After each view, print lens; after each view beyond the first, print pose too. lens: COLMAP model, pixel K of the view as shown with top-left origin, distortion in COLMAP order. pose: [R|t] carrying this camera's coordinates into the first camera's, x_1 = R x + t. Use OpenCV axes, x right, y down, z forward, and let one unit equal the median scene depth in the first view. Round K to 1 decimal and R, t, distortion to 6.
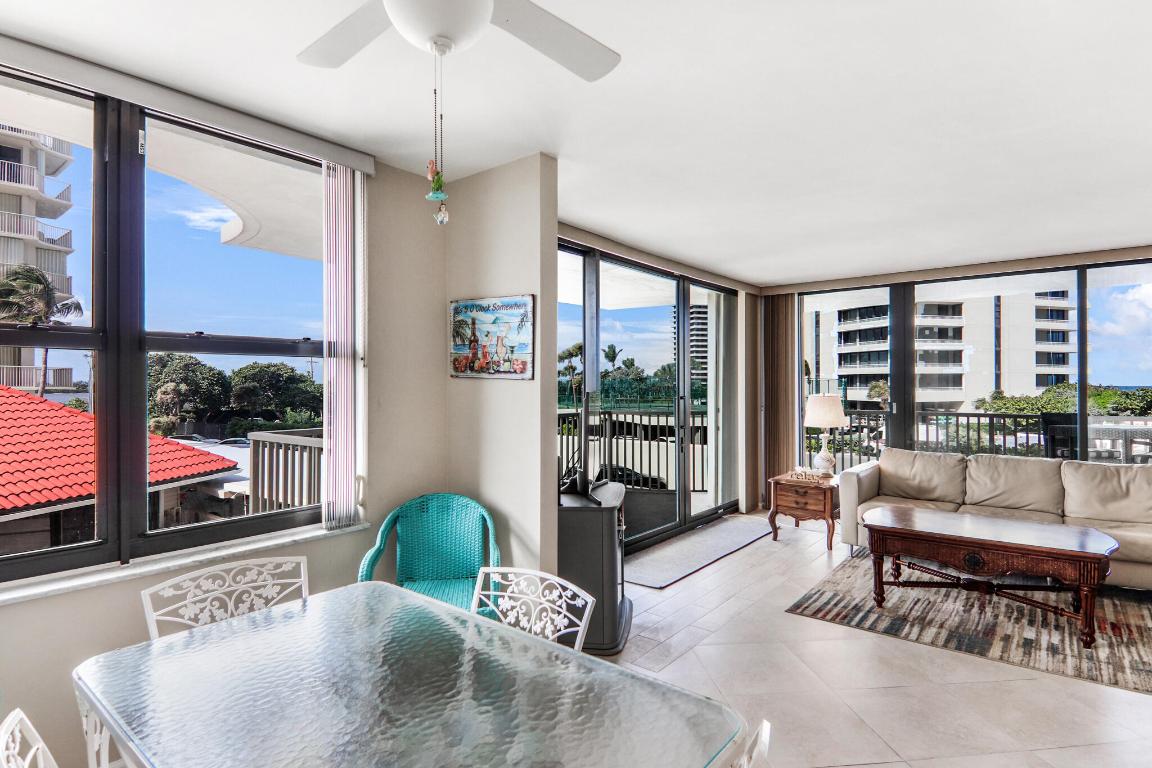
lens RADIAL K [[592.0, 0, 578.7], [0, 592.0, 382.2], [0, 0, 1]] dist [0.006052, -0.003850]
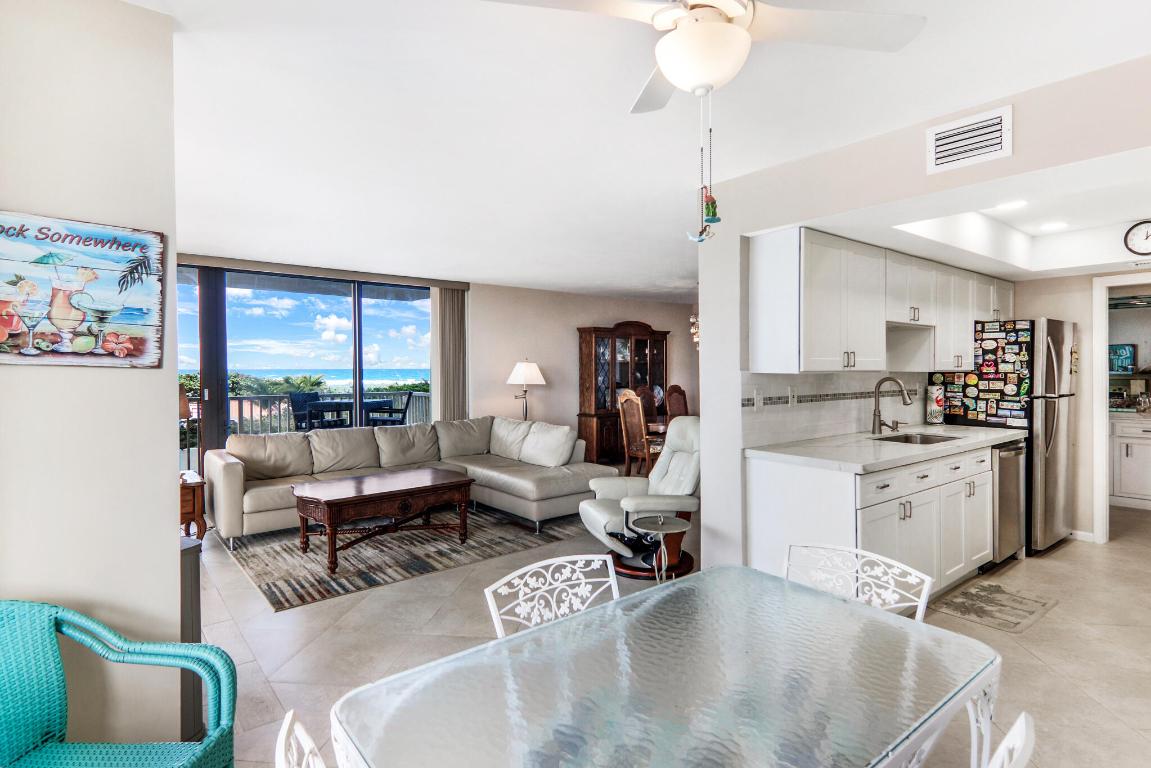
lens RADIAL K [[591.5, 0, 578.4], [0, 591.5, 378.1], [0, 0, 1]] dist [0.006052, -0.003850]
pose [[0.207459, -0.017929, 0.978079, -0.513005], [-0.002666, 0.999818, 0.018893, -0.005452], [-0.978240, -0.006527, 0.207373, 0.364897]]
